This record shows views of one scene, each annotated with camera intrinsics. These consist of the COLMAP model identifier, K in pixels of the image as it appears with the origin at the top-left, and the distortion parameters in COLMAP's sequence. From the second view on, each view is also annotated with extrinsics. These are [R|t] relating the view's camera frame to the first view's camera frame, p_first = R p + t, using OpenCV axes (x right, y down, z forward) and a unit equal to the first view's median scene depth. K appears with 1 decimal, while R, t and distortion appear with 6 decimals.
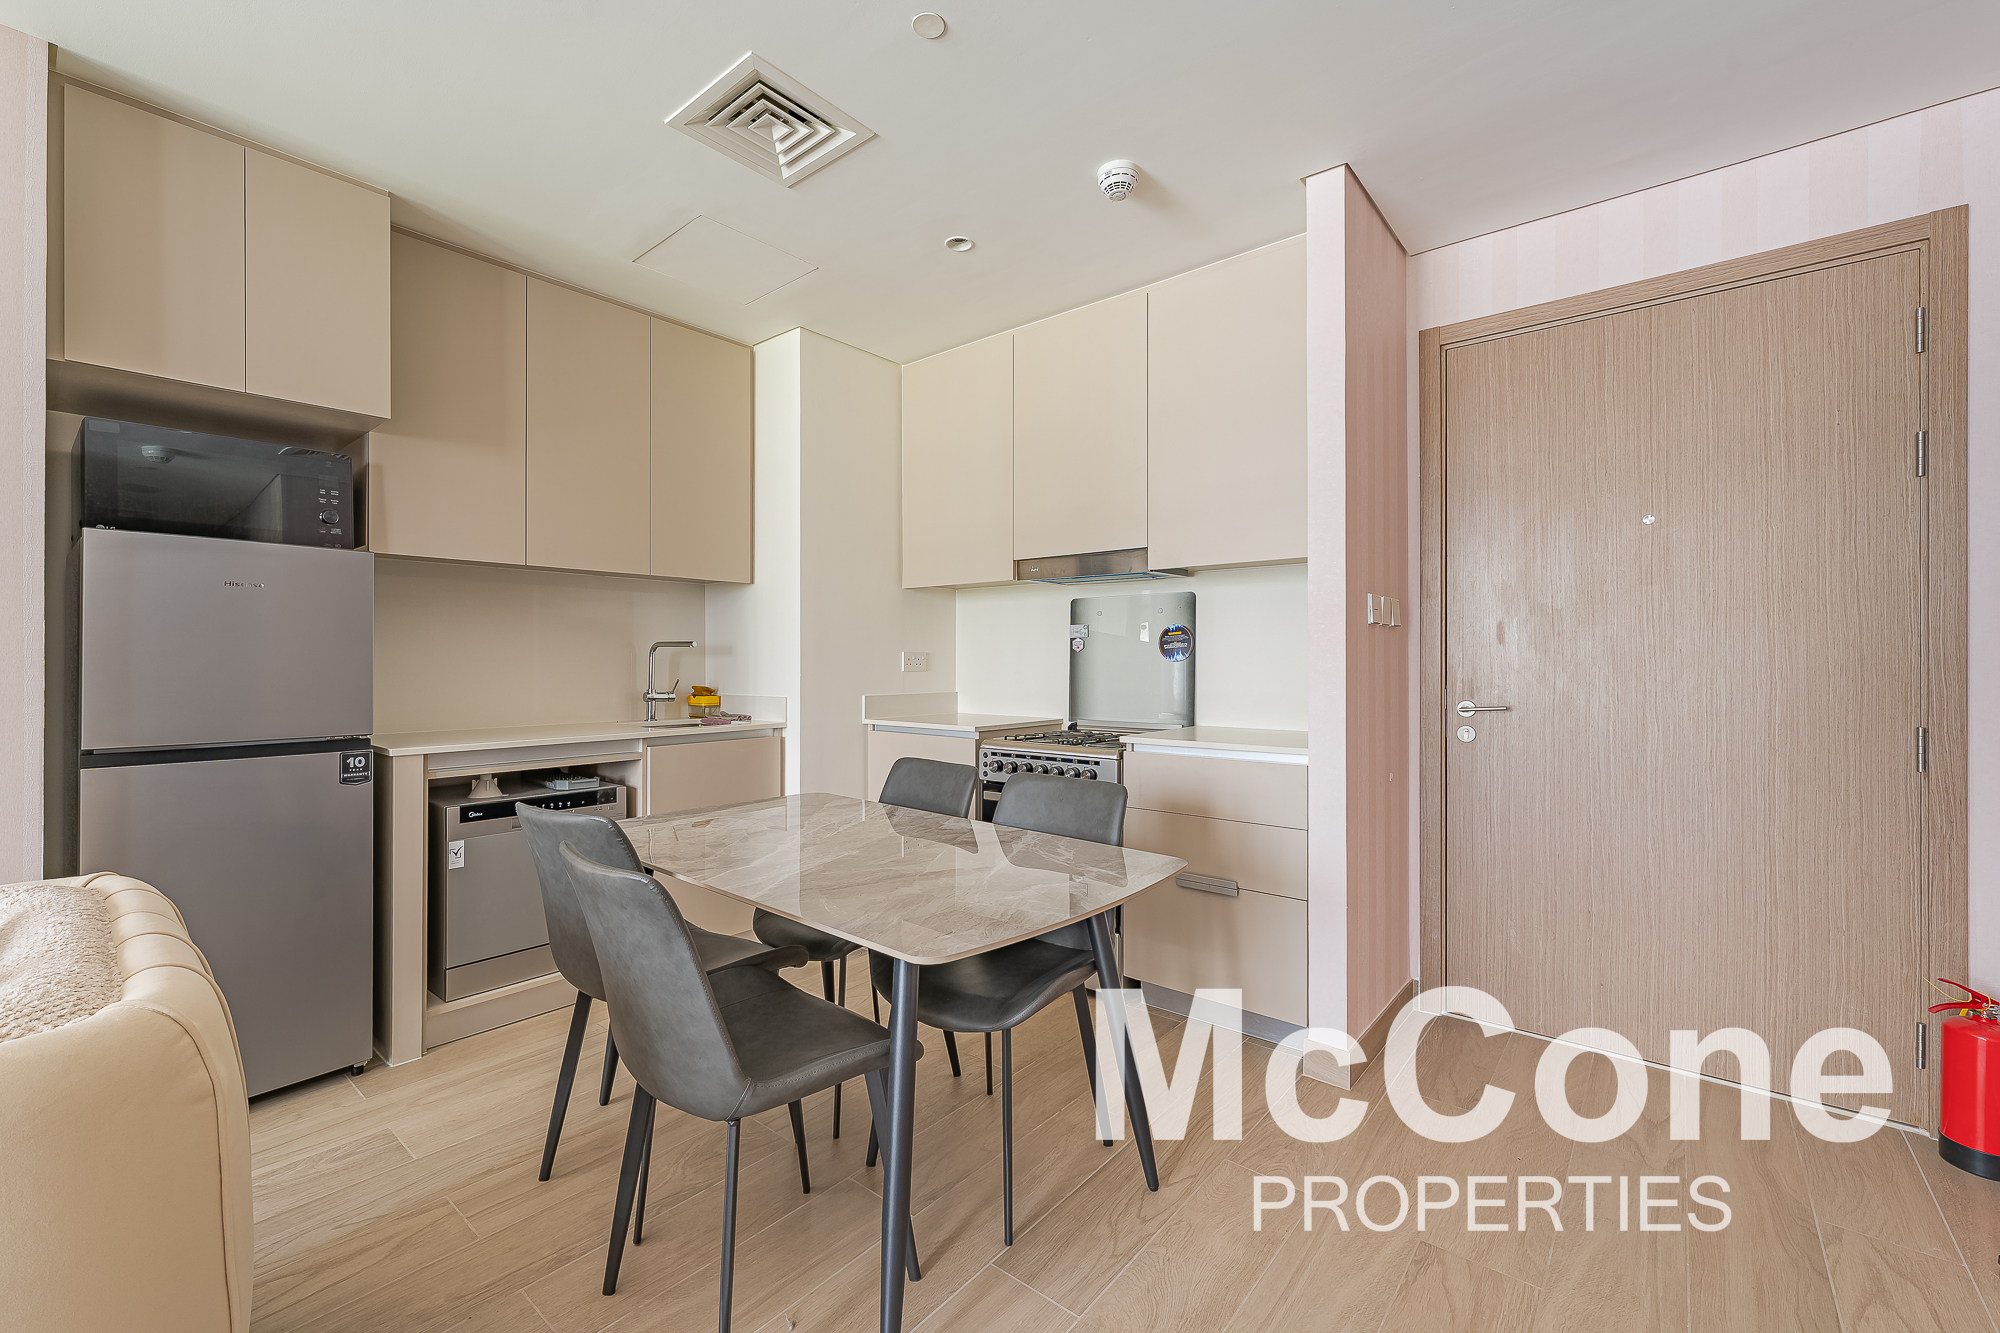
lens RADIAL K [[818.8, 0, 1000.6], [0, 818.8, 649.1], [0, 0, 1]] dist [-0.000954, -0.000199]
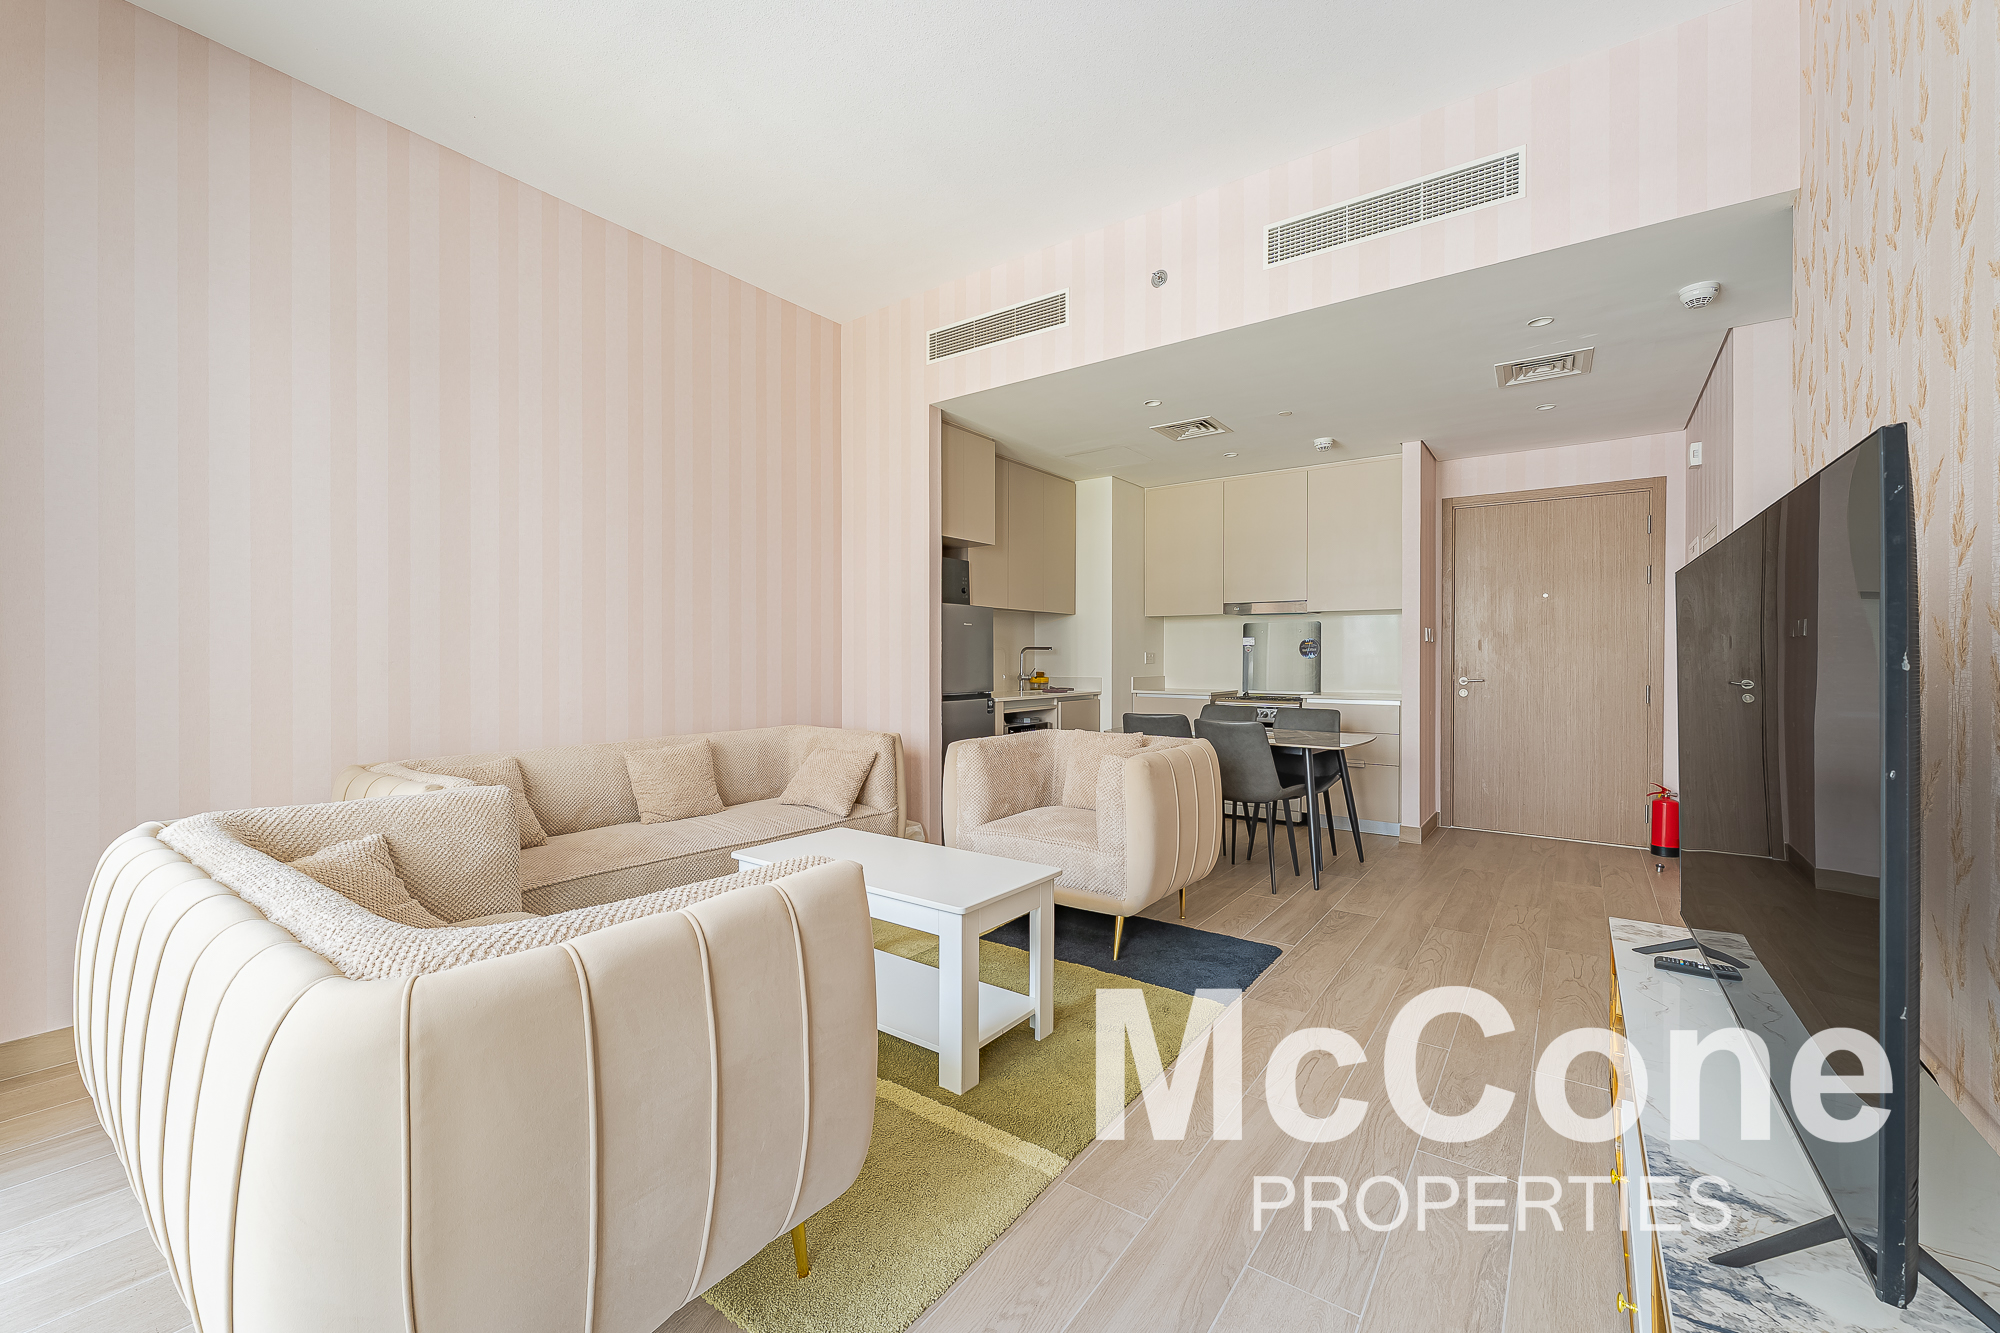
lens RADIAL K [[818.8, 0, 997.8], [0, 818.8, 651.6], [0, 0, 1]] dist [-0.000954, -0.000199]
pose [[0.996608, 0.002186, 0.082267, -0.790573], [-0.002866, 0.999963, 0.008158, -0.016583], [-0.082247, -0.008366, 0.996577, -0.990277]]
